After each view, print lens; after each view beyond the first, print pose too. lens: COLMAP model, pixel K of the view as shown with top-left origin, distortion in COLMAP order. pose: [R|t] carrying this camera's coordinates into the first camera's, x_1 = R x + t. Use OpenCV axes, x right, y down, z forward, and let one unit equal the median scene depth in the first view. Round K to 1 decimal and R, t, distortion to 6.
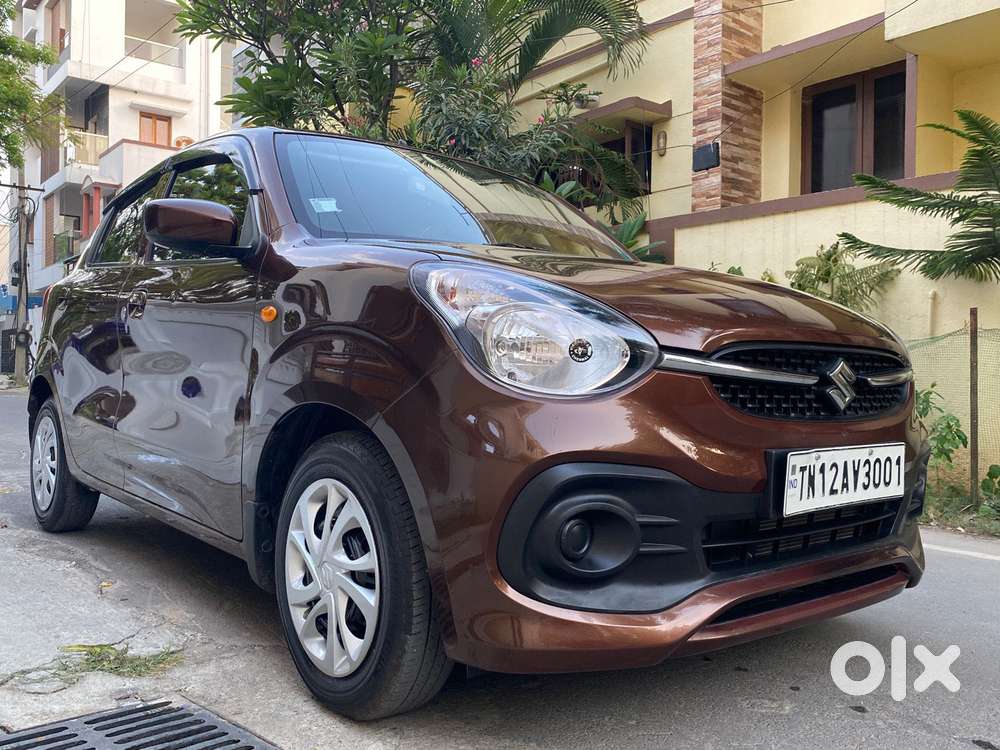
lens RADIAL K [[858.6, 0, 501.9], [0, 858.6, 378.7], [0, 0, 1]] dist [0.015604, -0.010663]
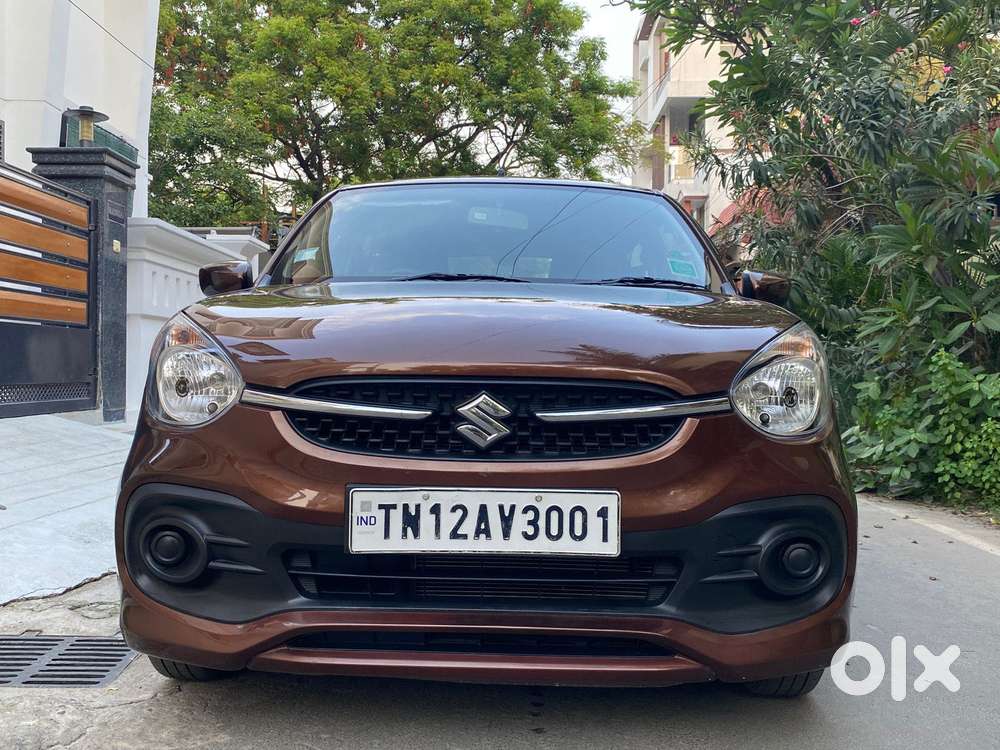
lens RADIAL K [[926.3, 0, 504.0], [0, 926.3, 357.5], [0, 0, 1]] dist [0.000707, 0.000000]
pose [[0.760838, -0.016379, -0.648735, 1.063918], [-0.003186, 0.999575, -0.028974, -0.031475], [0.648934, 0.024111, 0.760463, 0.268929]]
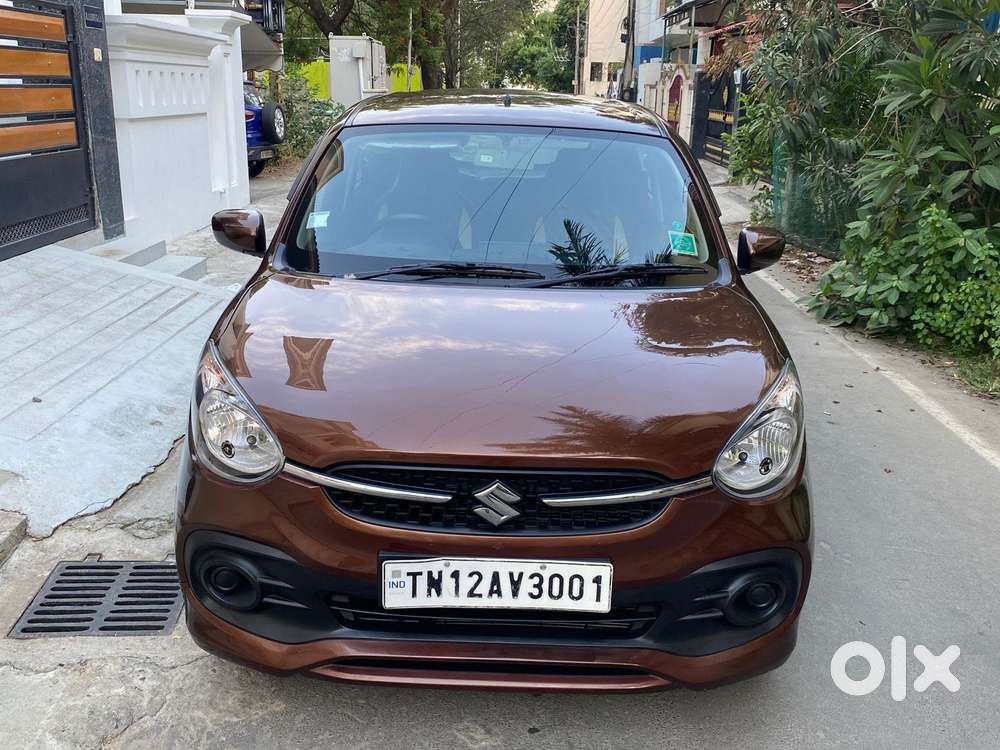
lens RADIAL K [[926.3, 0, 503.6], [0, 926.3, 363.8], [0, 0, 1]] dist [0.000707, 0.000000]
pose [[0.766537, 0.186716, -0.614458, 1.076527], [-0.019554, 0.963143, 0.268278, -0.466650], [0.641903, -0.193630, 0.741935, 0.204002]]
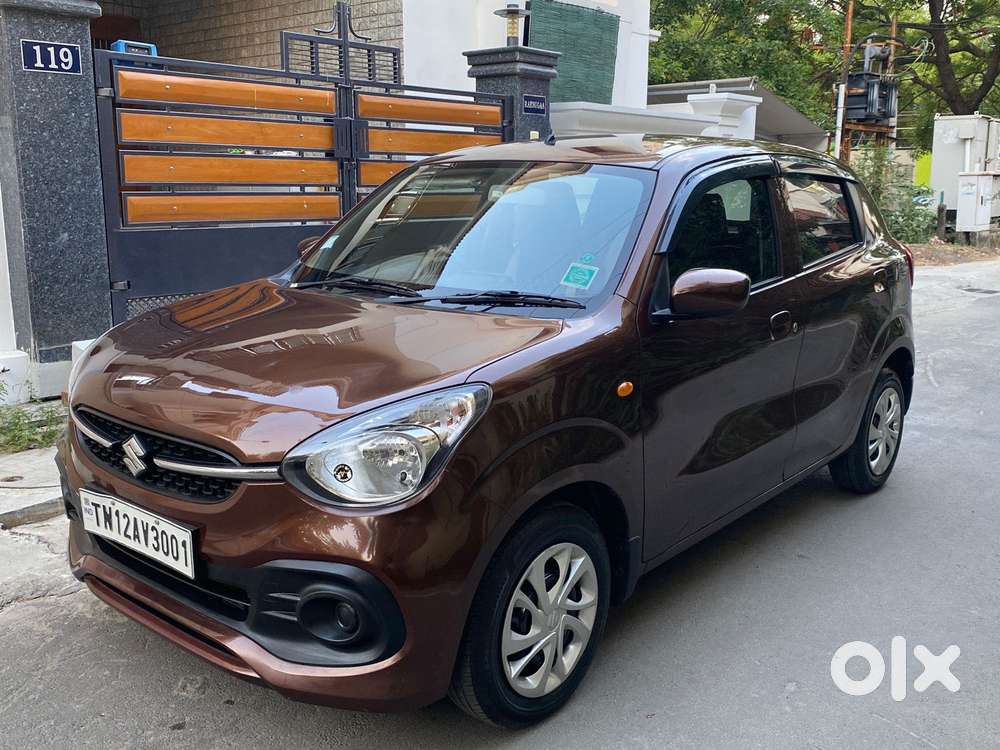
lens RADIAL K [[957.3, 0, 506.0], [0, 957.3, 367.2], [0, 0, 1]] dist [0.009215, 0.000000]
pose [[0.176565, 0.177500, -0.968152, 1.787958], [-0.009026, 0.983856, 0.178733, -0.365414], [0.984248, -0.022819, 0.175317, 1.296731]]
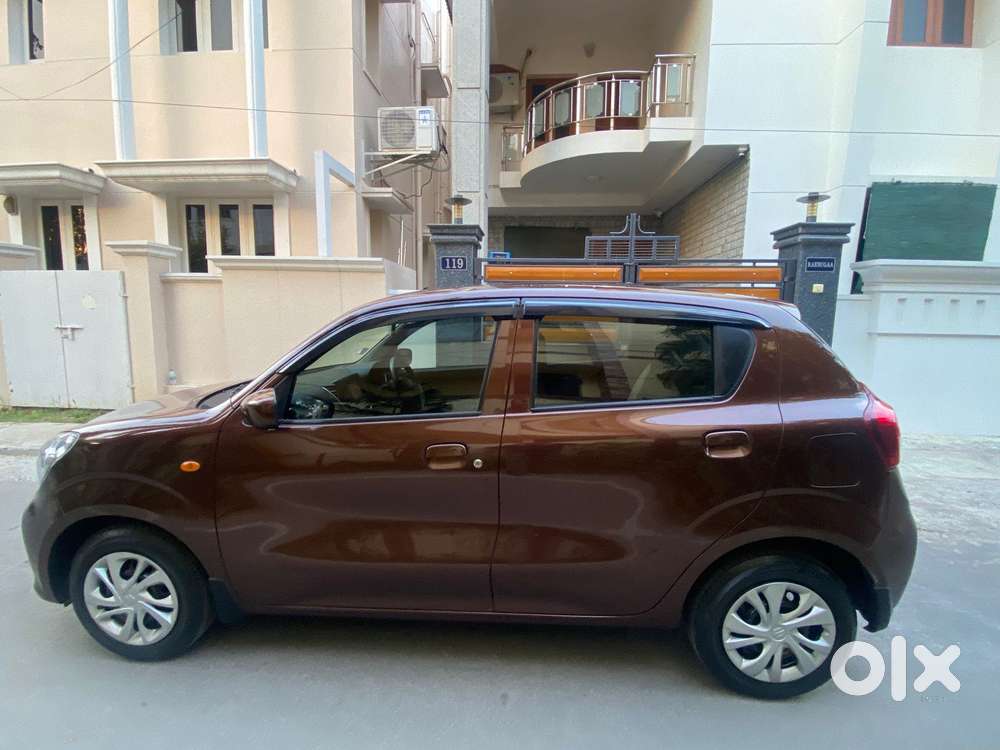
lens RADIAL K [[459.9, 0, 498.4], [0, 459.9, 391.3], [0, 0, 1]] dist [-0.021814, -0.003768]
pose [[-0.685258, 0.096058, -0.721938, 0.625445], [-0.021720, 0.988128, 0.152093, -0.389819], [0.727976, 0.119904, -0.675036, 2.834875]]
